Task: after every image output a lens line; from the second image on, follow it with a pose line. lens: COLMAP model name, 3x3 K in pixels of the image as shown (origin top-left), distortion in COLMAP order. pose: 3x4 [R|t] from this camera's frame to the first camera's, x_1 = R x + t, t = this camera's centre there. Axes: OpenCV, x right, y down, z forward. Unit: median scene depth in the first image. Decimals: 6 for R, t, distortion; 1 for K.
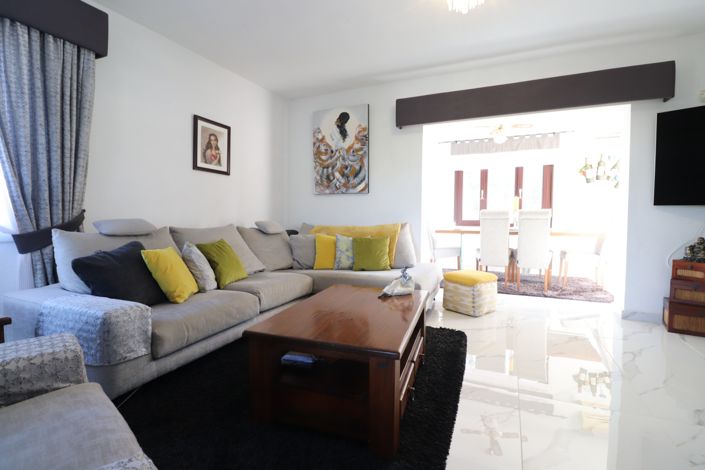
lens RADIAL K [[329.8, 0, 355.2], [0, 329.8, 230.1], [0, 0, 1]] dist [0.012957, -0.018732]
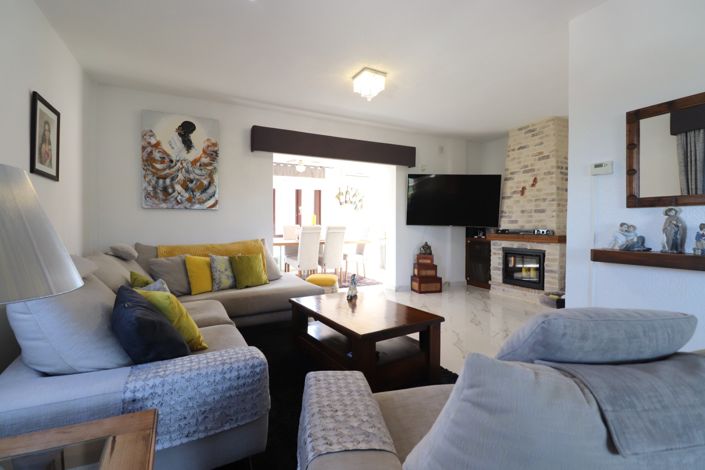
lens RADIAL K [[329.8, 0, 355.2], [0, 329.8, 230.1], [0, 0, 1]] dist [0.012957, -0.018732]
pose [[0.626212, -0.018543, 0.779432, -0.464305], [0.030593, 0.999532, -0.000800, -0.037917], [-0.779053, 0.024346, 0.626486, 0.066358]]
